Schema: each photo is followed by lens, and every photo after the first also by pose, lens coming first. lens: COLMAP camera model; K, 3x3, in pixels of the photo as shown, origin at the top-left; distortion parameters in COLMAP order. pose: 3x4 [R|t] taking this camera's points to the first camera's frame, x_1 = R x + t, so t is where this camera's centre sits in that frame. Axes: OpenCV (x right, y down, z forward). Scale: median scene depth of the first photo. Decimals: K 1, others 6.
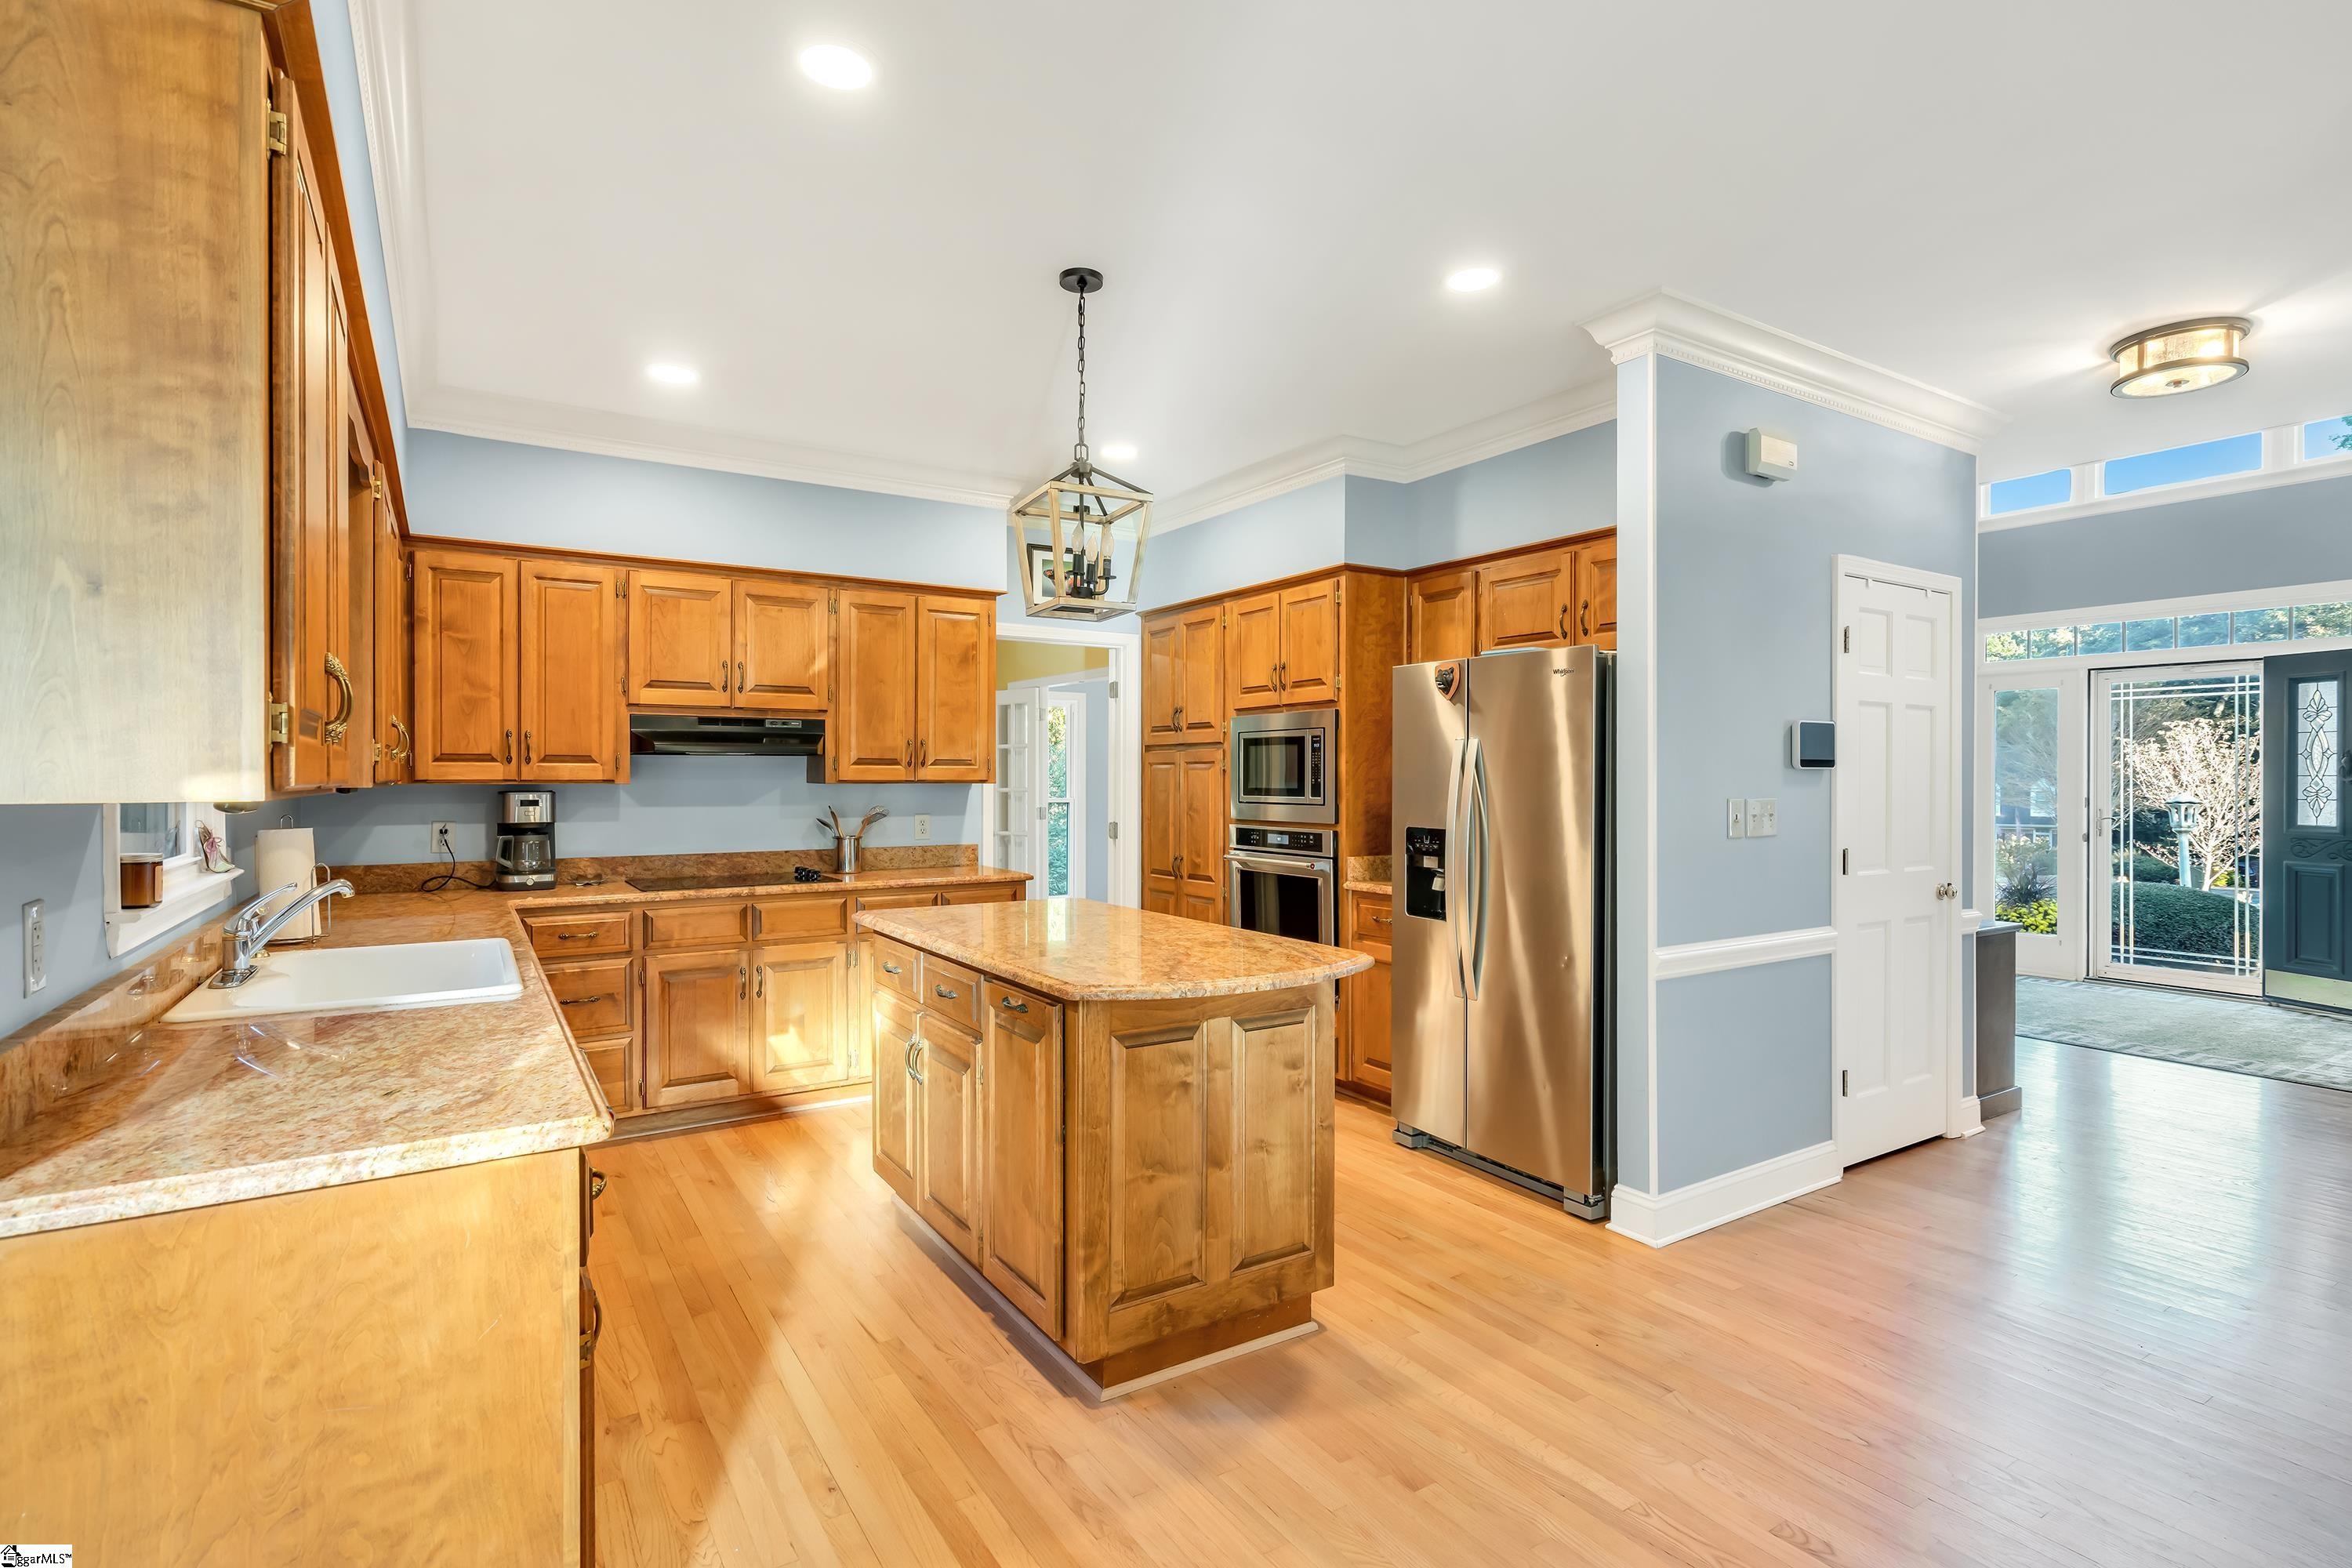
lens RADIAL K [[1133.6, 0, 1175.7], [0, 1133.6, 776.3], [0, 0, 1]] dist [-0.000834, -0.000047]
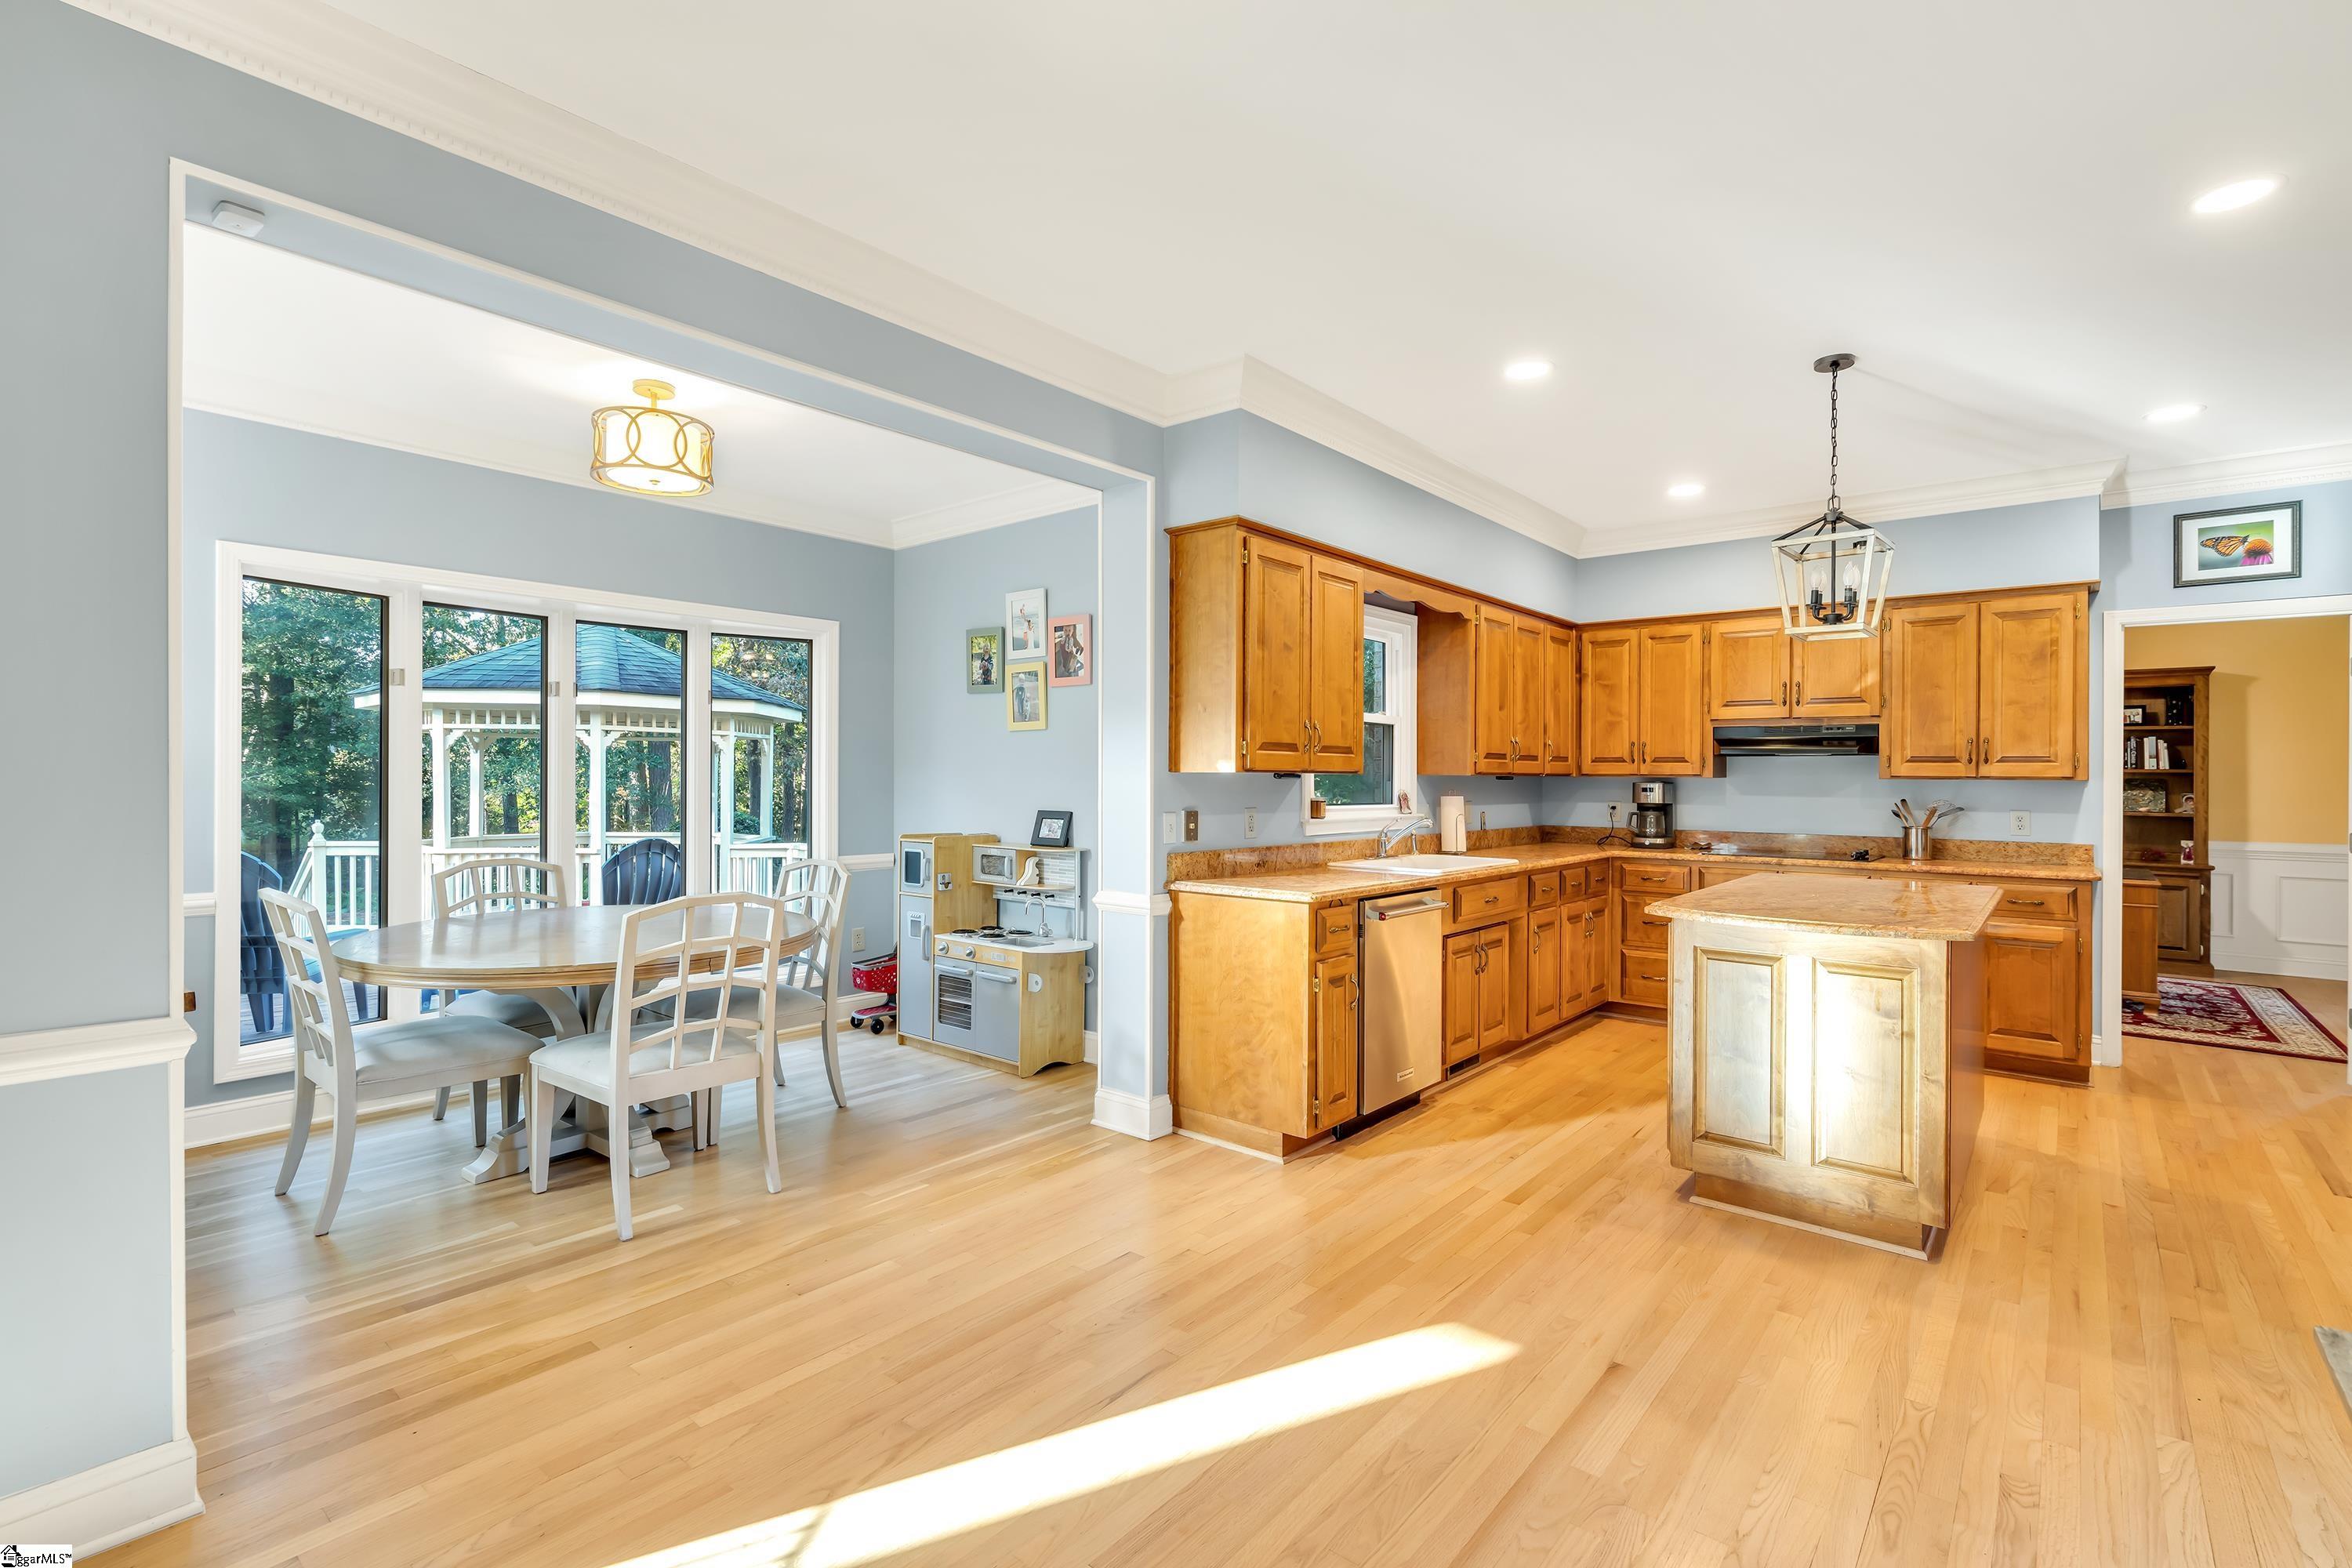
lens RADIAL K [[1064.8, 0, 1175.7], [0, 1064.8, 788.6], [0, 0, 1]] dist [-0.001569, 0.000175]
pose [[0.303034, 0.014132, -0.952875, 0.569745], [-0.007400, 0.999895, 0.012476, 0.009016], [0.952951, 0.003270, 0.303106, -0.017667]]
